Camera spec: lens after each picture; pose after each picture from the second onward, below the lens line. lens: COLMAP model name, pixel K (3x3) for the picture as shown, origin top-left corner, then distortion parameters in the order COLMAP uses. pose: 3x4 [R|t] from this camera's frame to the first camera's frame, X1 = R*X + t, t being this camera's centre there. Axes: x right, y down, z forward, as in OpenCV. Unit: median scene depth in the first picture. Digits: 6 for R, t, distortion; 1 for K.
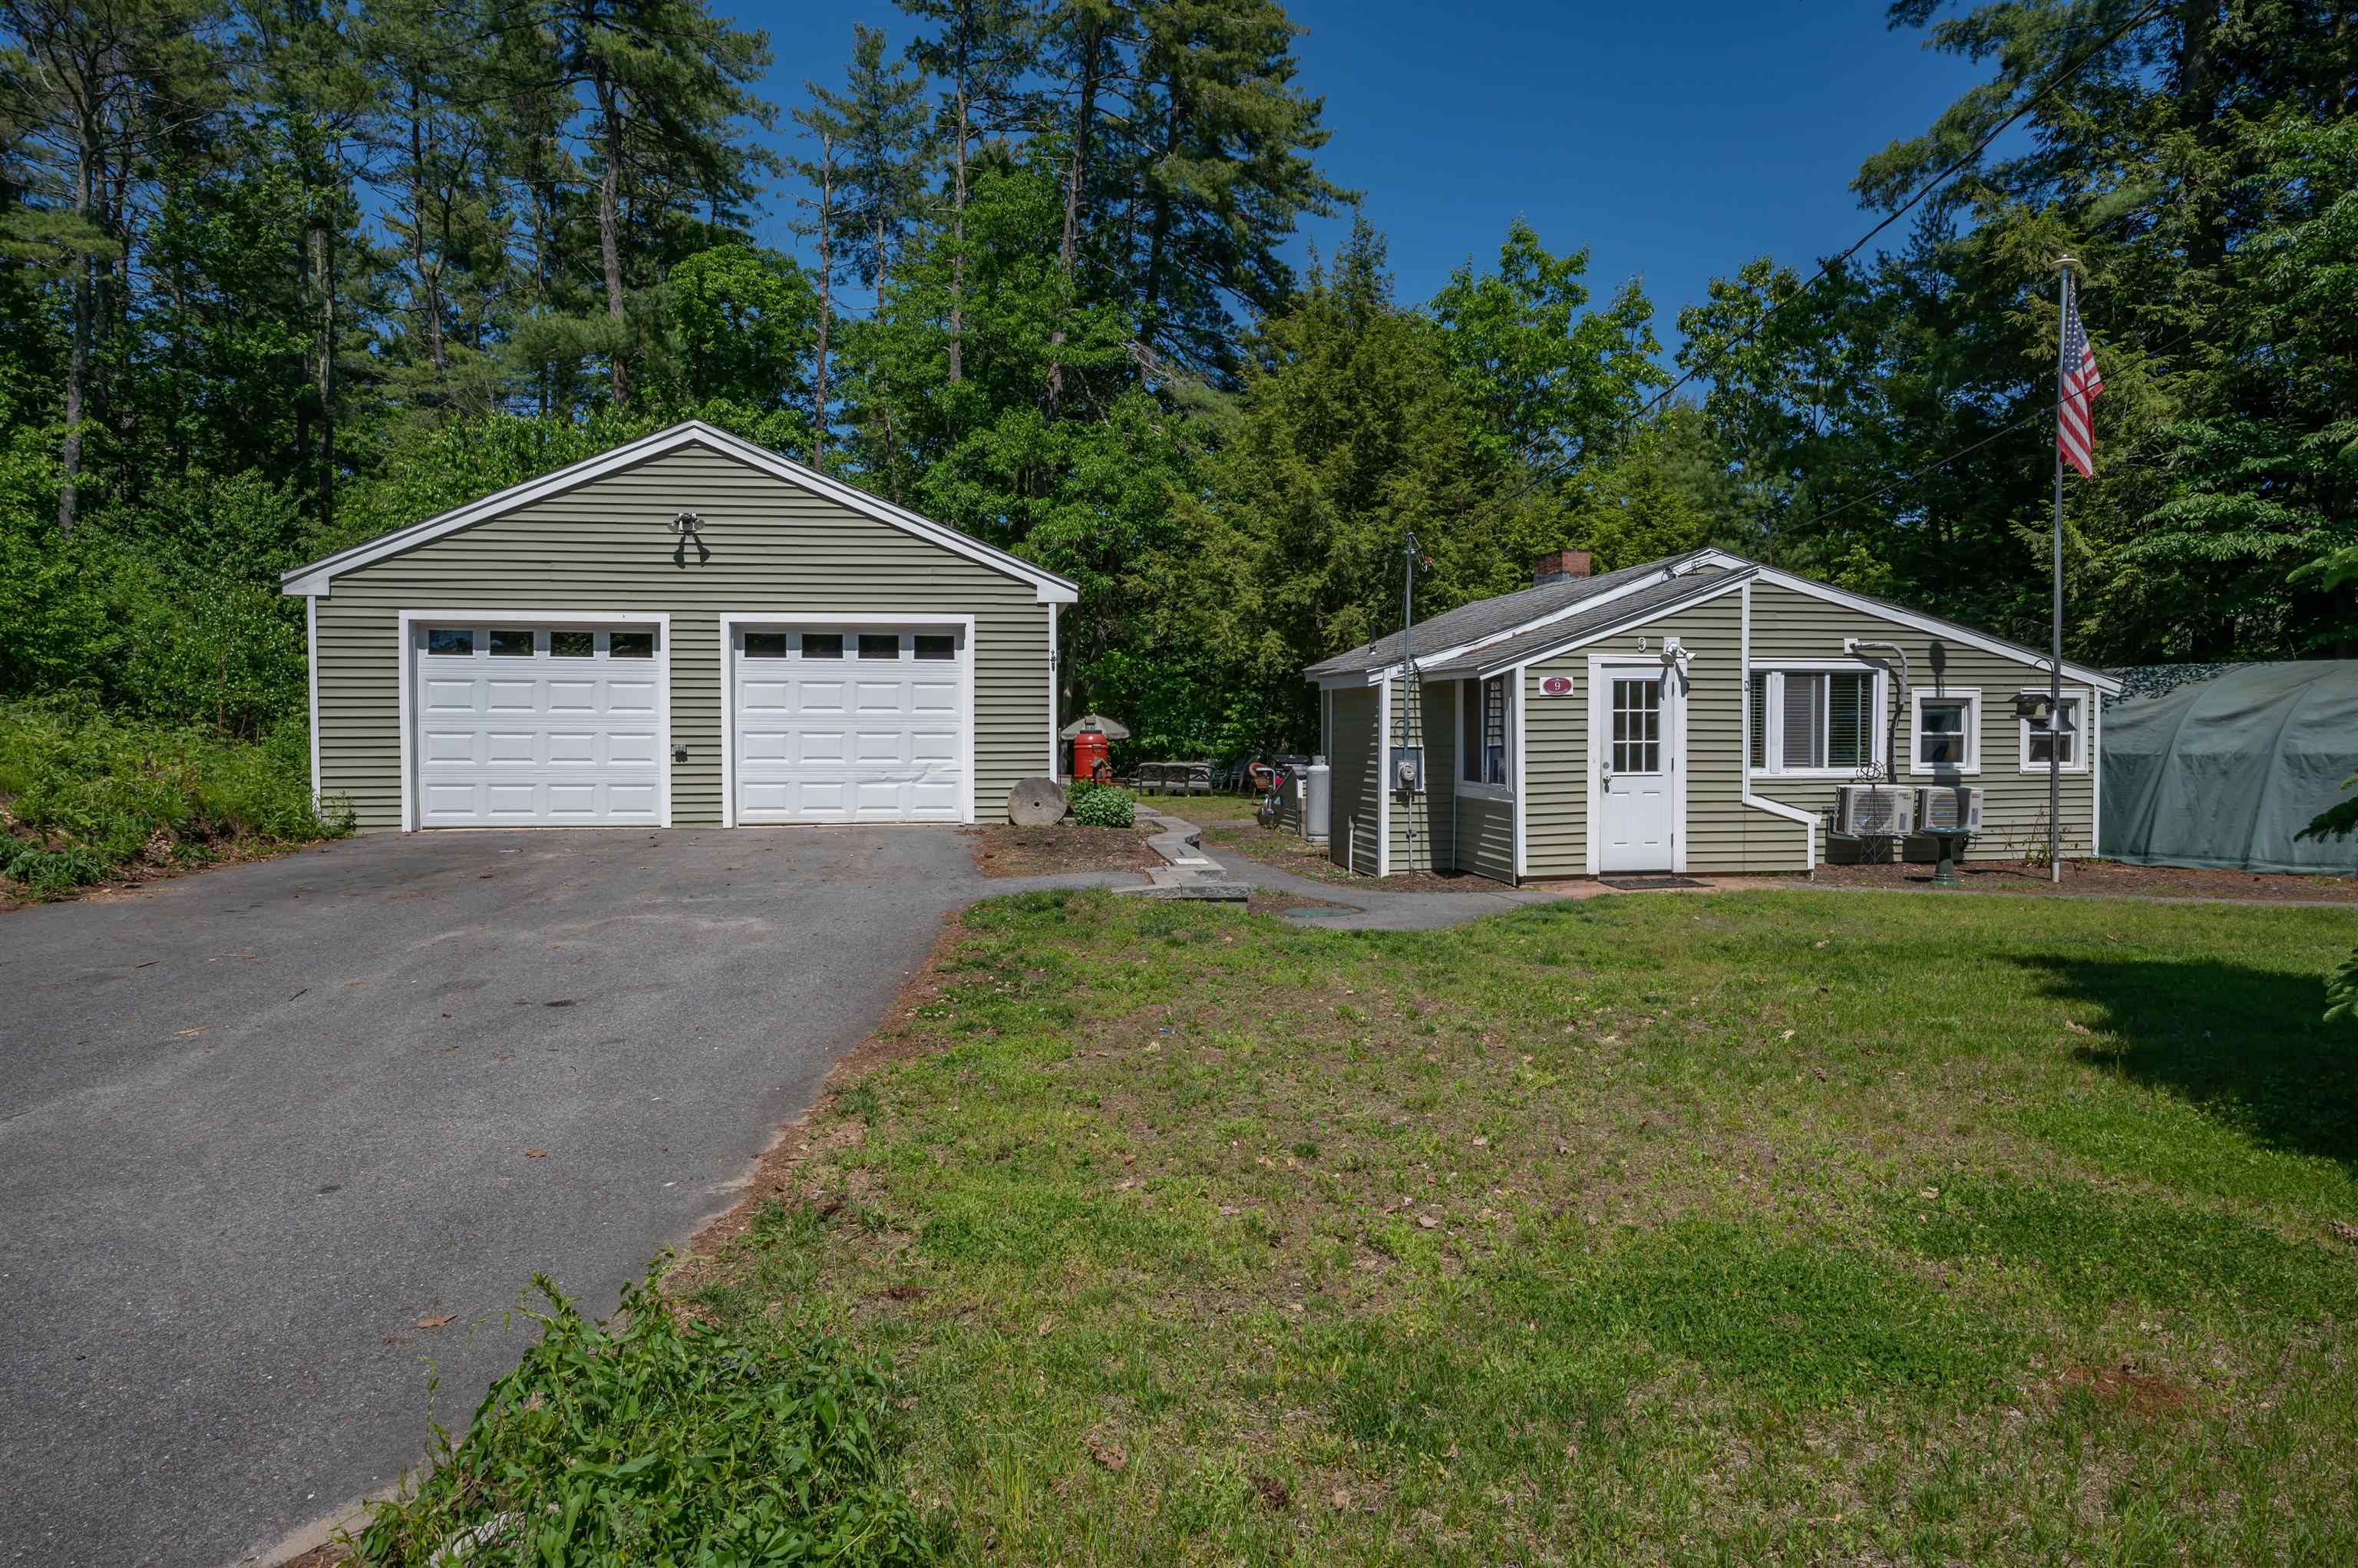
lens RADIAL K [[1398.2, 0, 1176.3], [0, 1398.2, 767.2], [0, 0, 1]] dist [-0.004433, 0.003343]
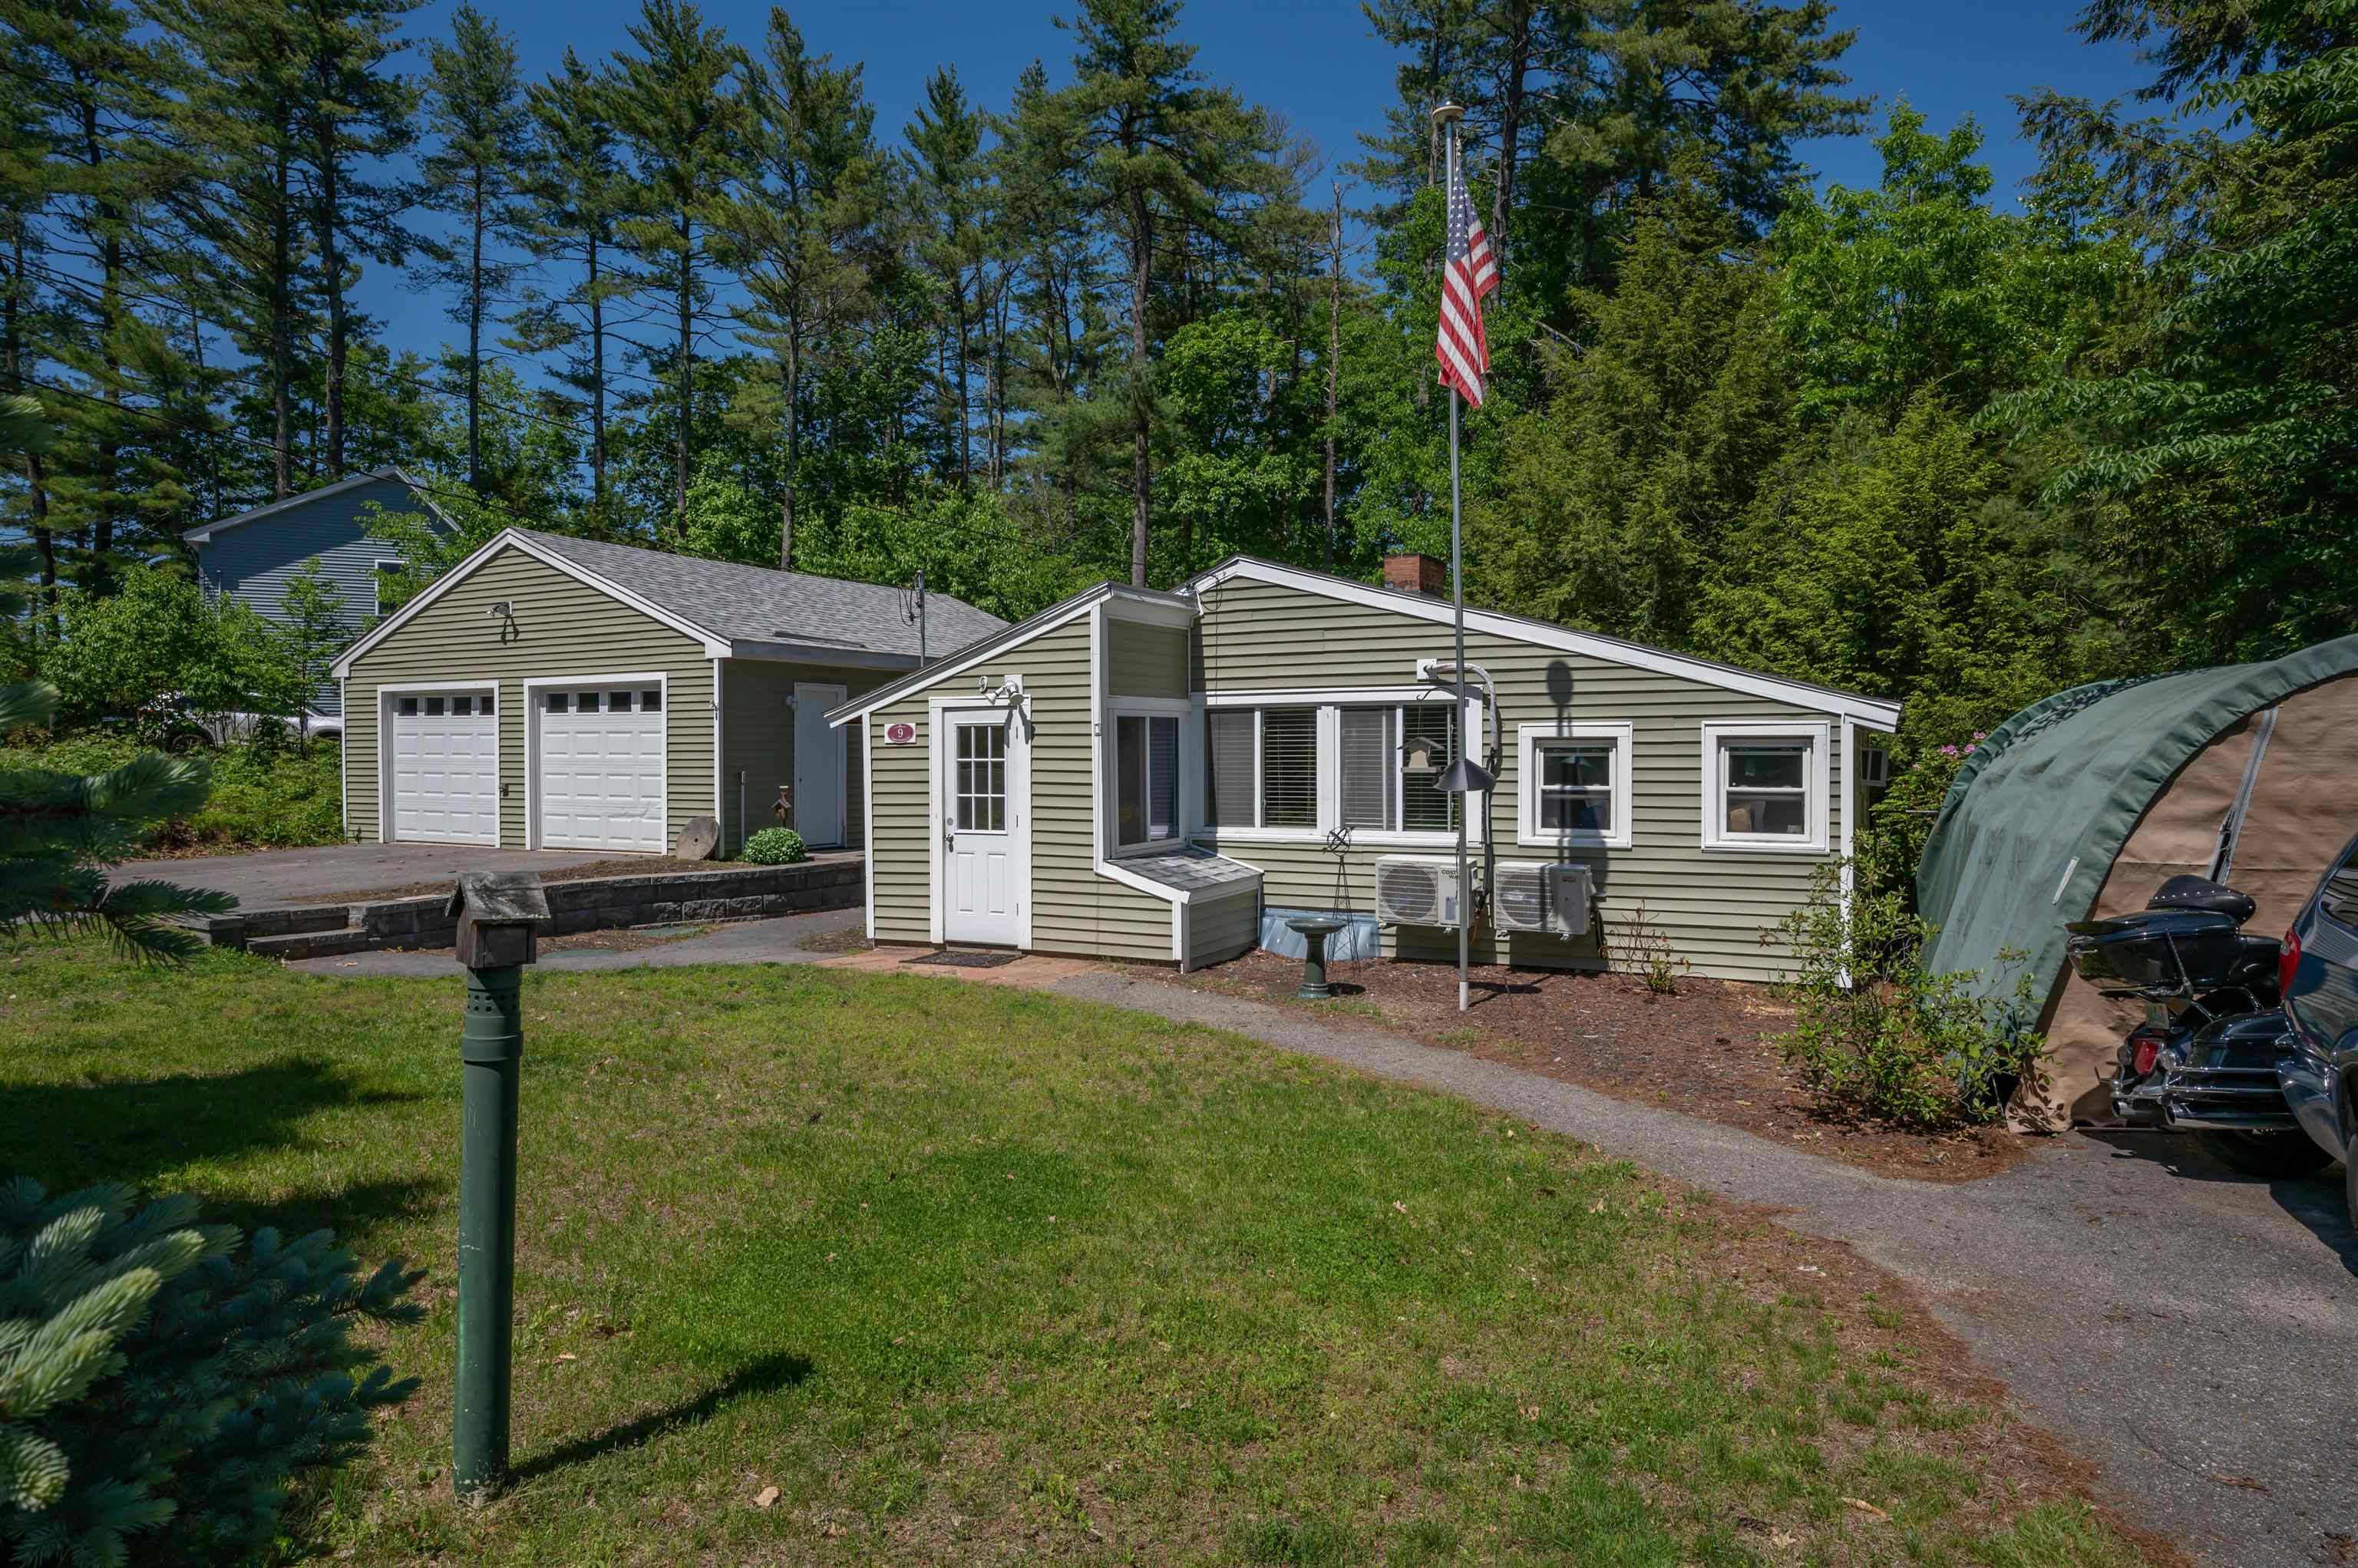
lens RADIAL K [[1395.8, 0, 1183.8], [0, 1395.8, 759.3], [0, 0, 1]] dist [-0.003916, 0.003843]
pose [[0.798890, 0.002878, -0.601470, 0.827351], [-0.014318, 0.999796, -0.014234, -0.026133], [0.601306, 0.019983, 0.798769, 0.326284]]
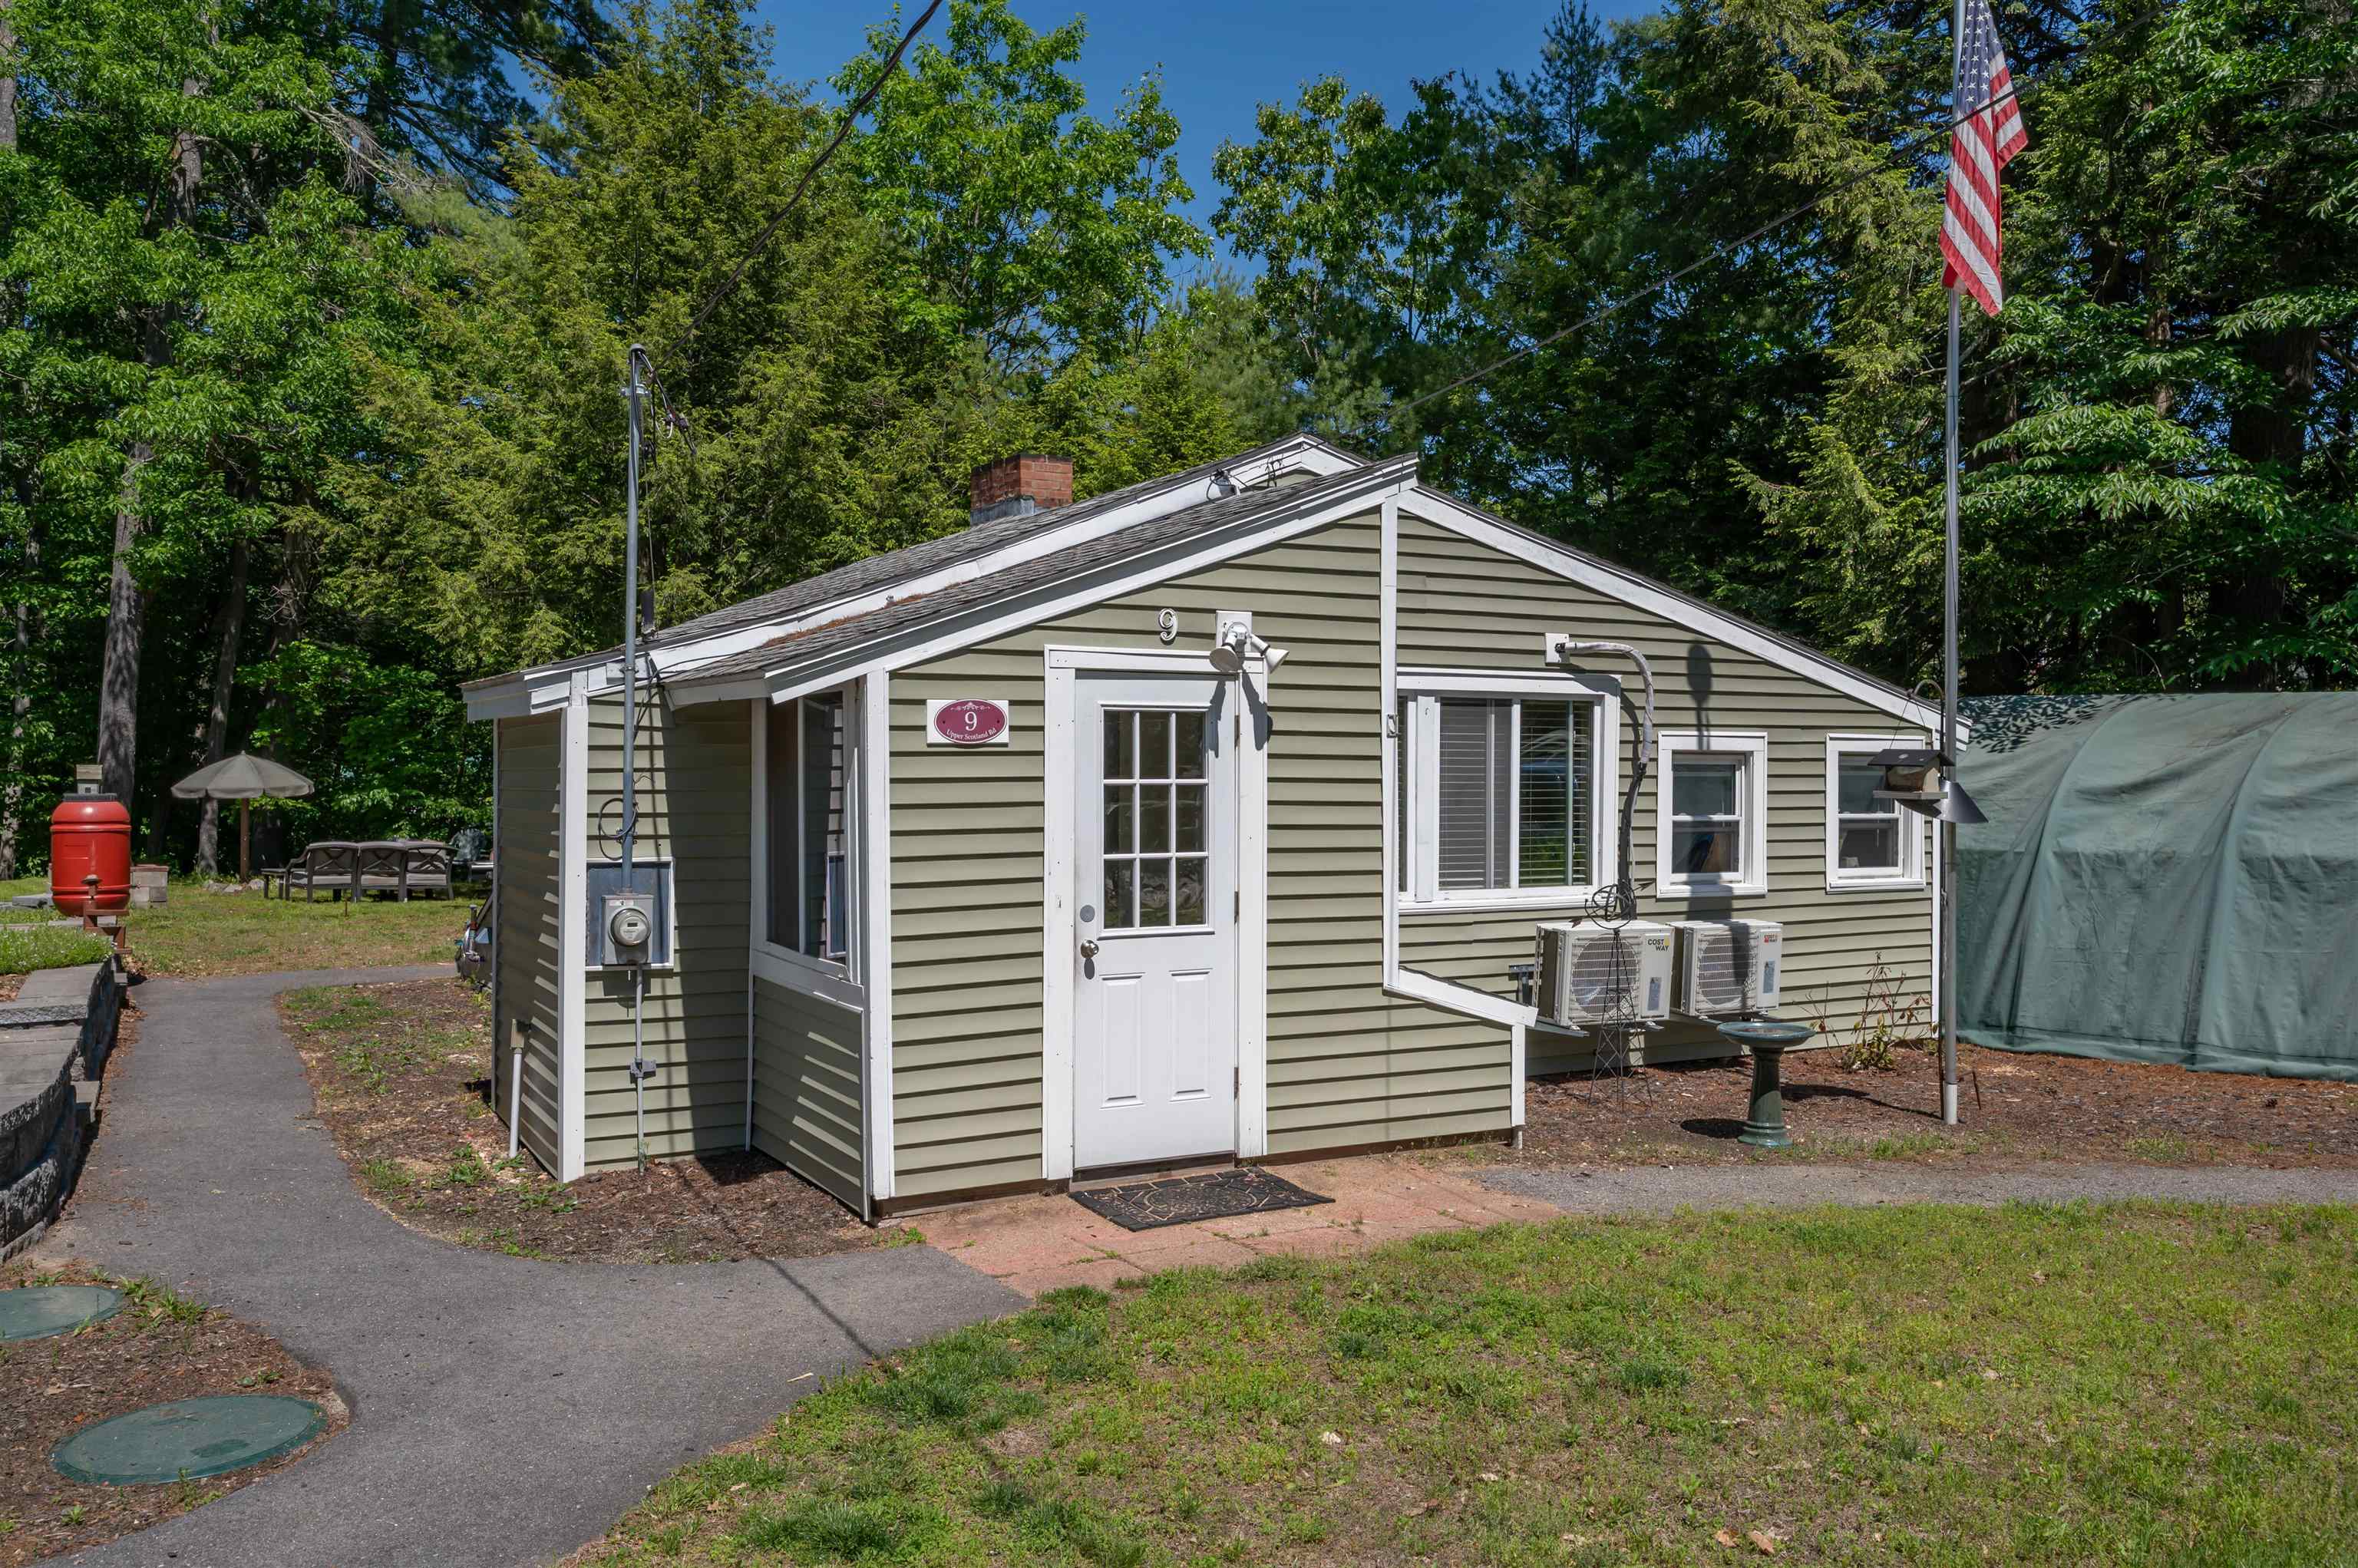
lens RADIAL K [[1865.3, 0, 1169.3], [0, 1865.3, 786.3], [0, 0, 1]] dist [-0.000429, 0.002054]
pose [[0.948136, 0.001833, 0.317860, 0.132622], [0.003533, 0.999861, -0.016303, -0.025802], [-0.317846, 0.016581, 0.947997, 0.400617]]
